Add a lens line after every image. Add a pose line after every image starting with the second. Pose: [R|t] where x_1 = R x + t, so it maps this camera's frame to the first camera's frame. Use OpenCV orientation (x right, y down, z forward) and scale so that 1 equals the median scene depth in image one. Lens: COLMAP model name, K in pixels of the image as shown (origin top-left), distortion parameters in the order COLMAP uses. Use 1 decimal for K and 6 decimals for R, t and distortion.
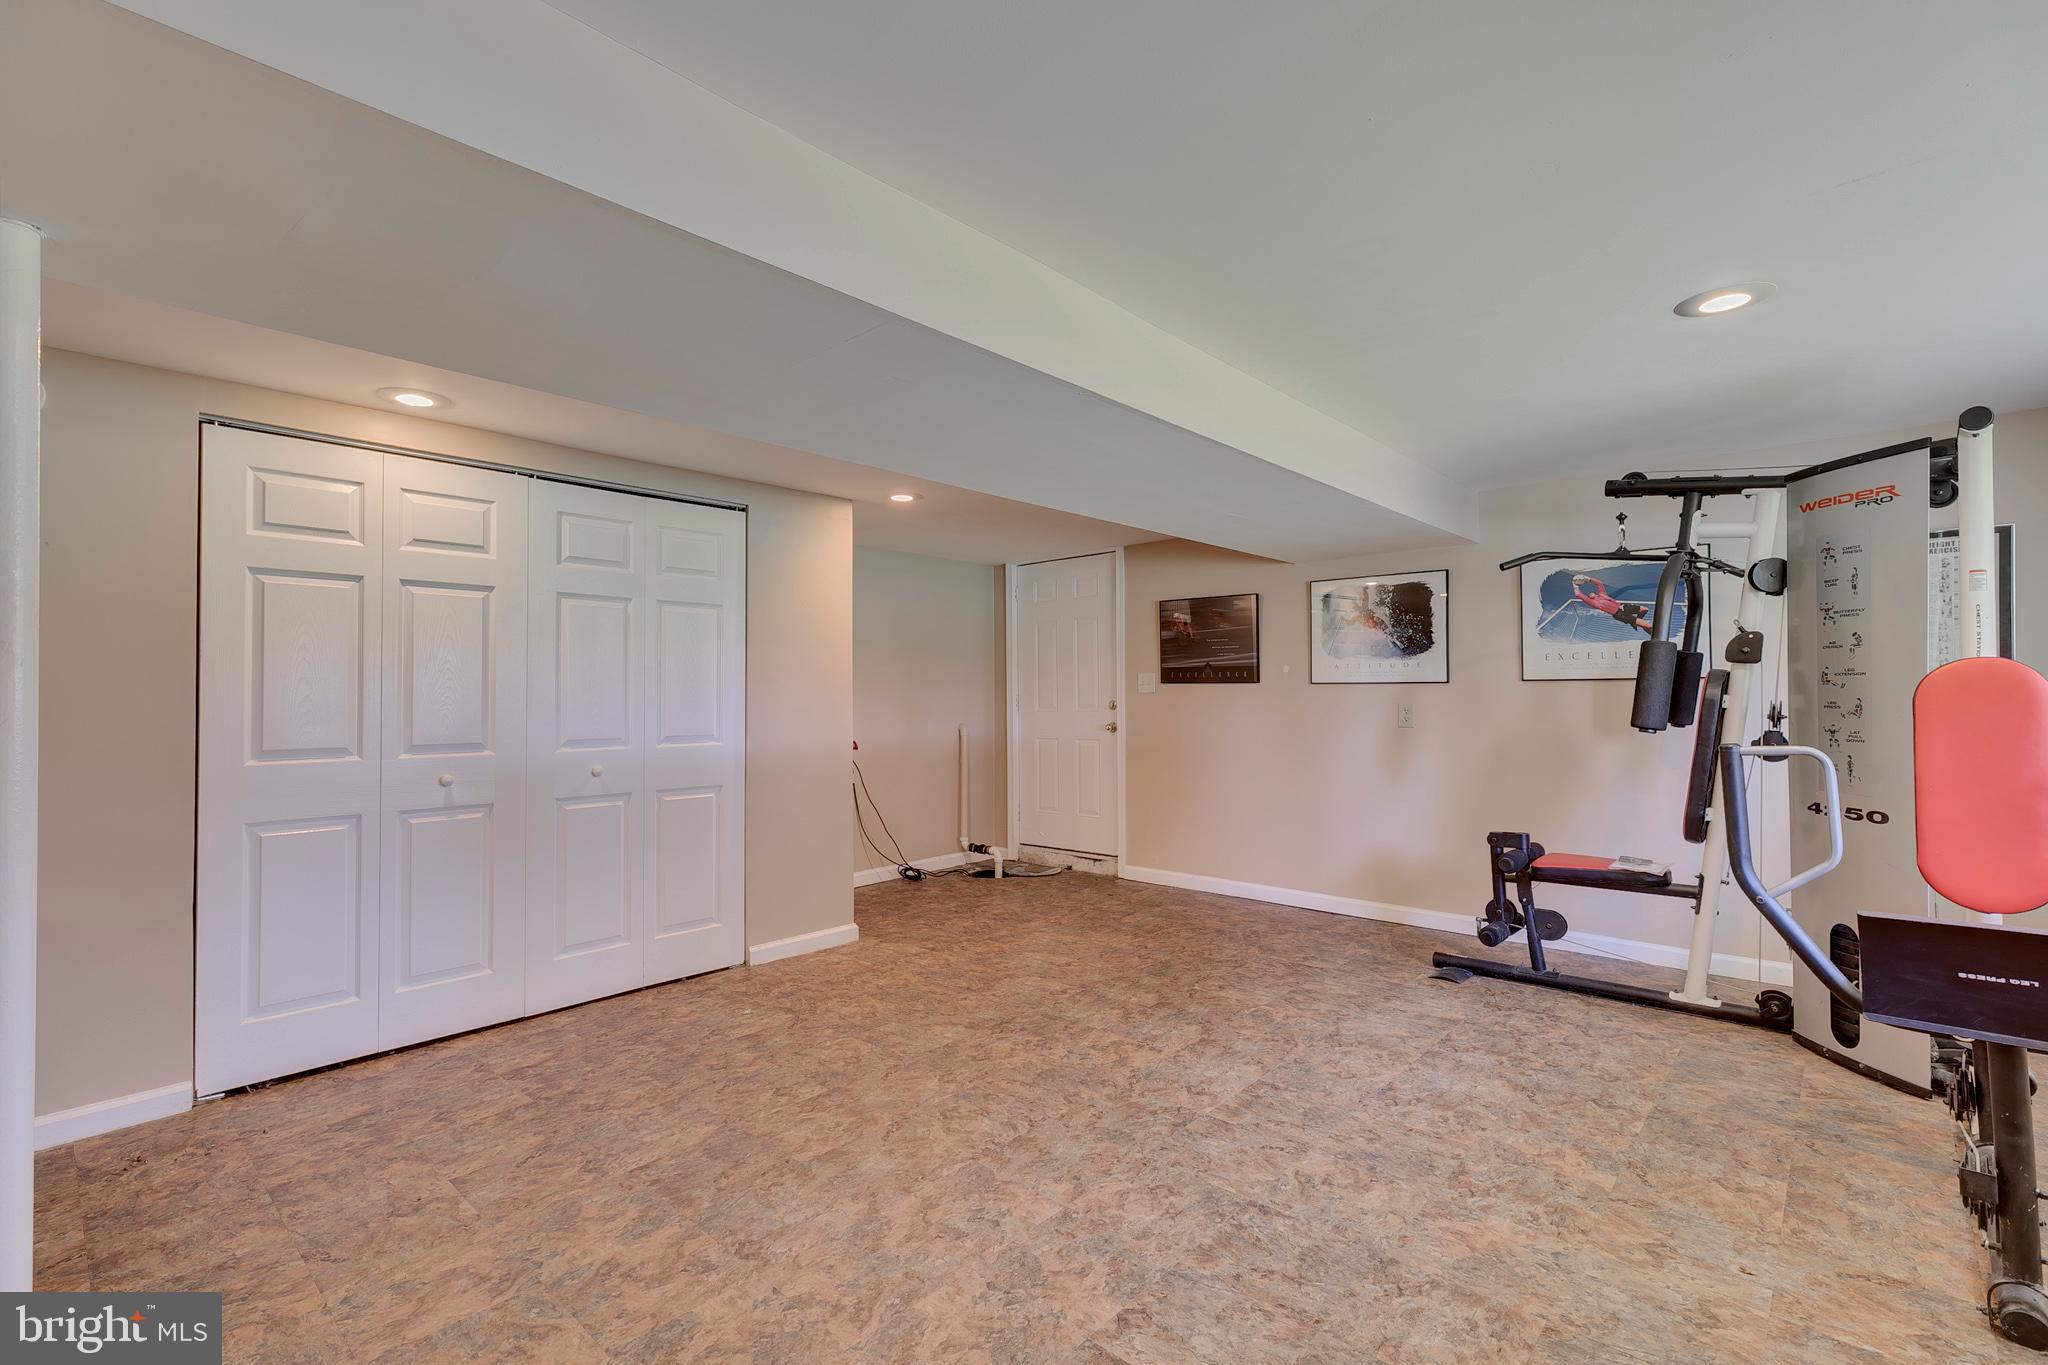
lens RADIAL K [[910.4, 0, 1022.6], [0, 910.4, 681.7], [0, 0, 1]] dist [0.004405, 0.000660]
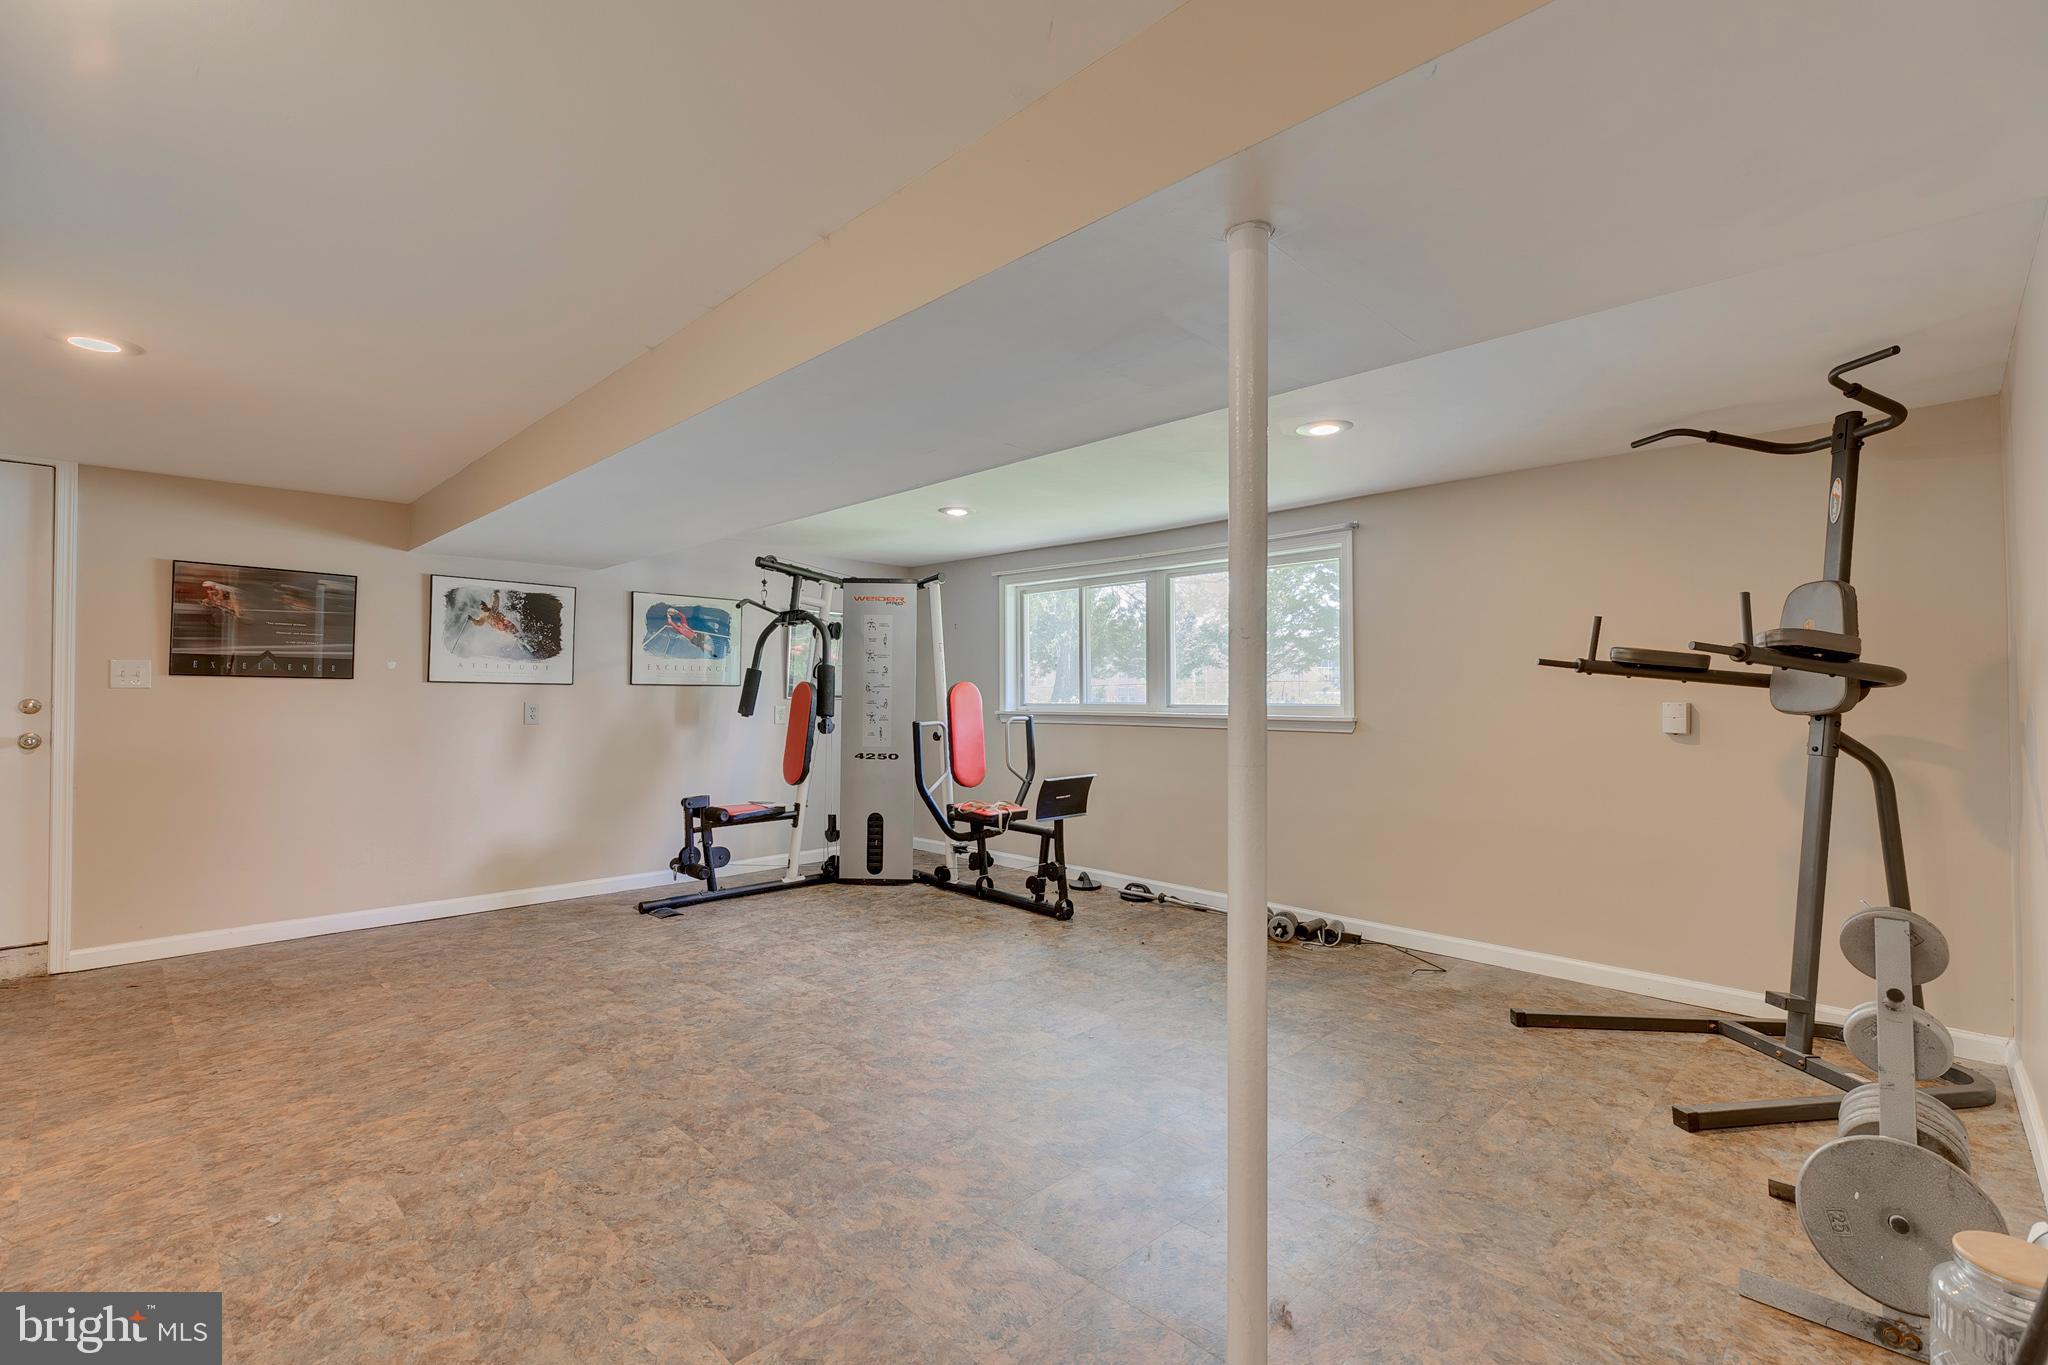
lens RADIAL K [[910.4, 0, 1022.6], [0, 910.4, 681.7], [0, 0, 1]] dist [0.004405, 0.000660]
pose [[0.045889, 0.023619, 0.998667, -0.838060], [-0.019584, 0.999550, -0.022740, 0.015781], [-0.998755, -0.018515, 0.046331, 0.468653]]
